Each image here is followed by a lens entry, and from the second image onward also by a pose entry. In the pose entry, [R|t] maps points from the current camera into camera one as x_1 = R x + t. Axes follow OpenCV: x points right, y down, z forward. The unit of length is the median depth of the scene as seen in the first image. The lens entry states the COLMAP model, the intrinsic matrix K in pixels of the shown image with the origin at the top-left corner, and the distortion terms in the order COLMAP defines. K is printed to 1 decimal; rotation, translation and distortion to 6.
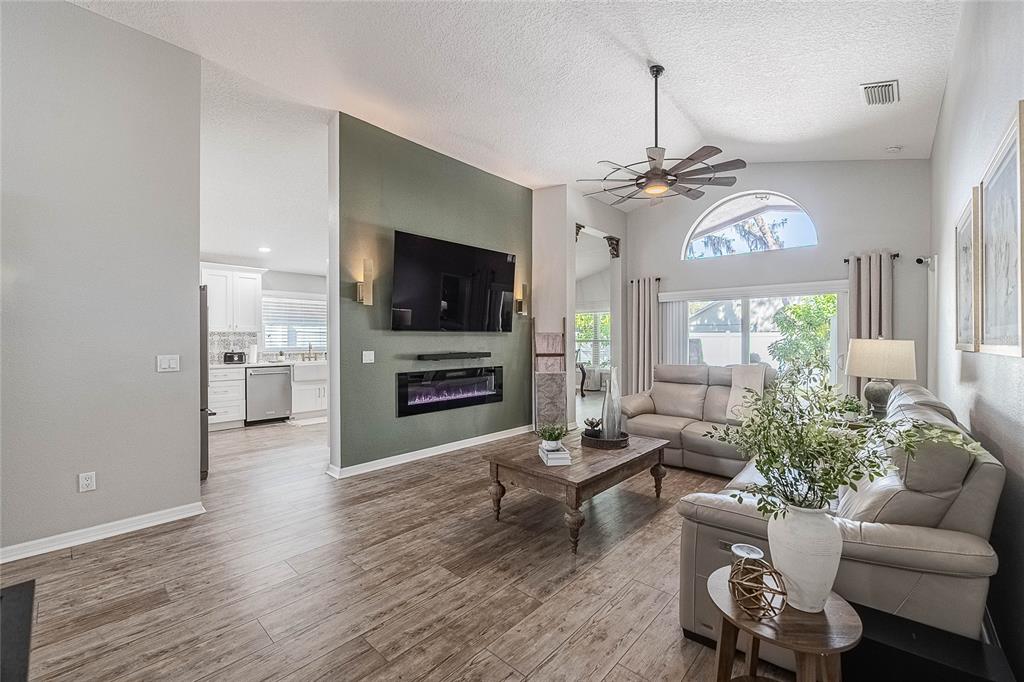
lens RADIAL K [[419.0, 0, 550.0], [0, 419.0, 342.5], [0, 0, 1]] dist [-0.002662, -0.004270]
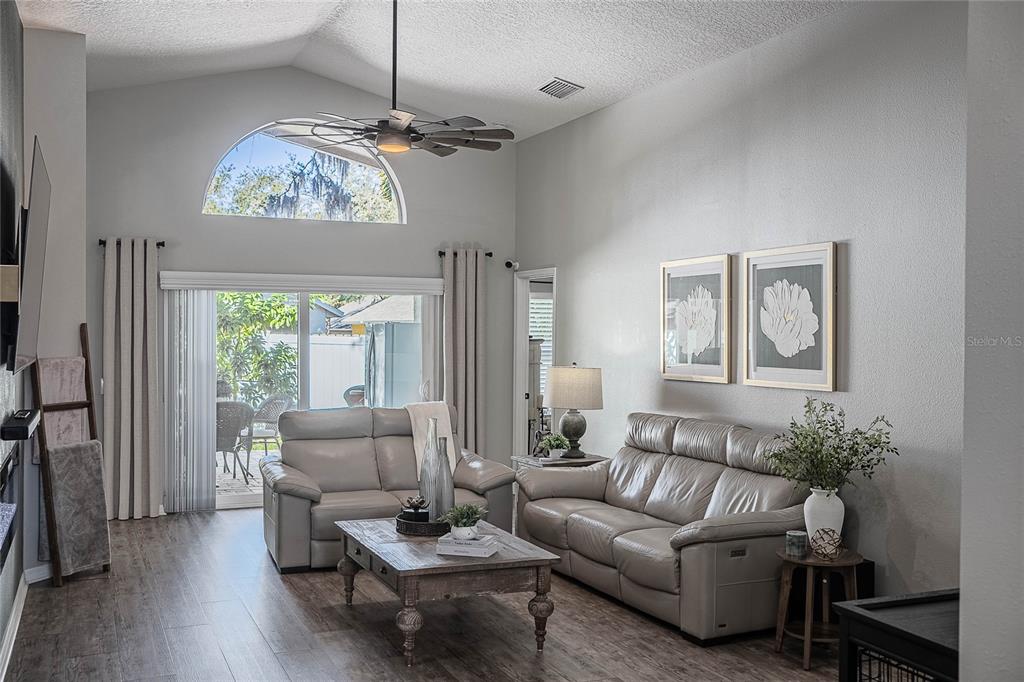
lens RADIAL K [[987.7, 0, 514.4], [0, 987.7, 346.2], [0, 0, 1]] dist [0.007204, 0.000000]
pose [[0.451438, -0.012807, 0.892211, -0.932958], [0.001105, 0.999904, 0.013794, -0.063444], [-0.892302, -0.005241, 0.451409, 0.104872]]
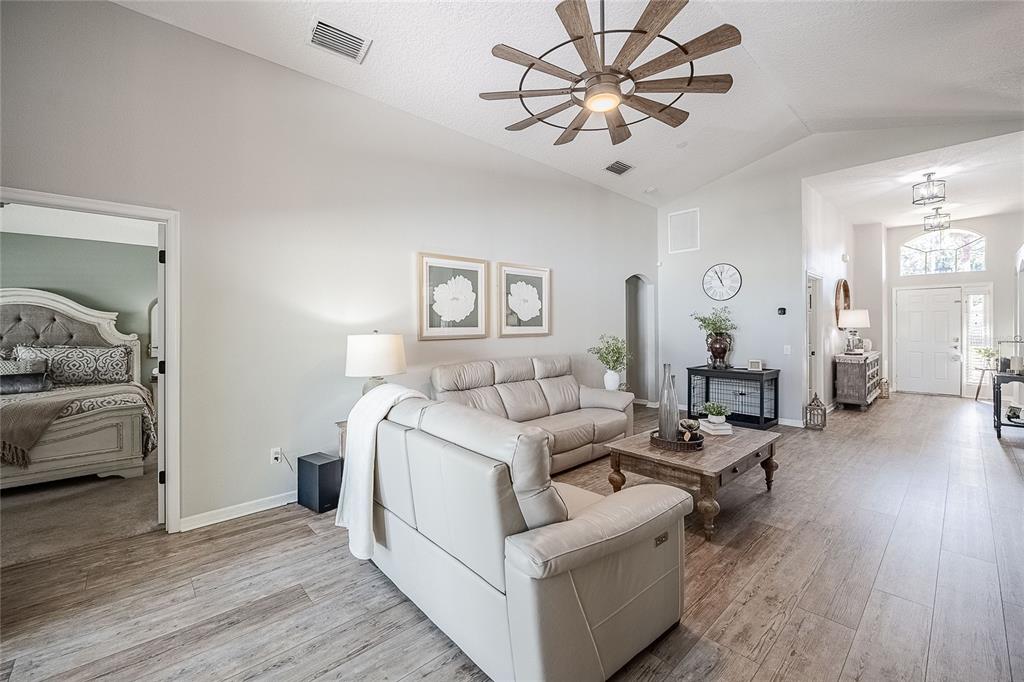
lens RADIAL K [[419.0, 0, 510.4], [0, 419.0, 327.3], [0, 0, 1]] dist [-0.002662, -0.004270]
pose [[-0.990636, 0.002840, 0.136498, 0.272498], [0.003579, 0.999980, 0.005168, -0.019591], [-0.136480, 0.005608, -0.990627, 1.460035]]
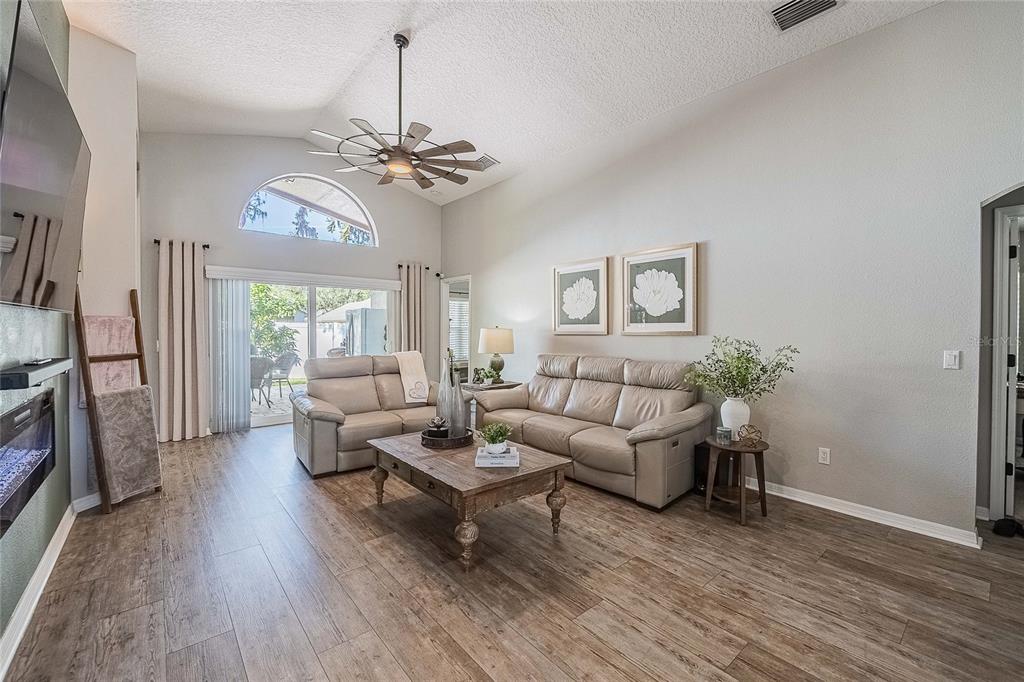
lens RADIAL K [[419.0, 0, 516.0], [0, 419.0, 333.7], [0, 0, 1]] dist [-0.002662, -0.004270]
pose [[0.170675, -0.014010, 0.985228, -0.552259], [0.005454, 0.999897, 0.013273, -0.006771], [-0.985312, 0.003108, 0.170734, 0.513035]]
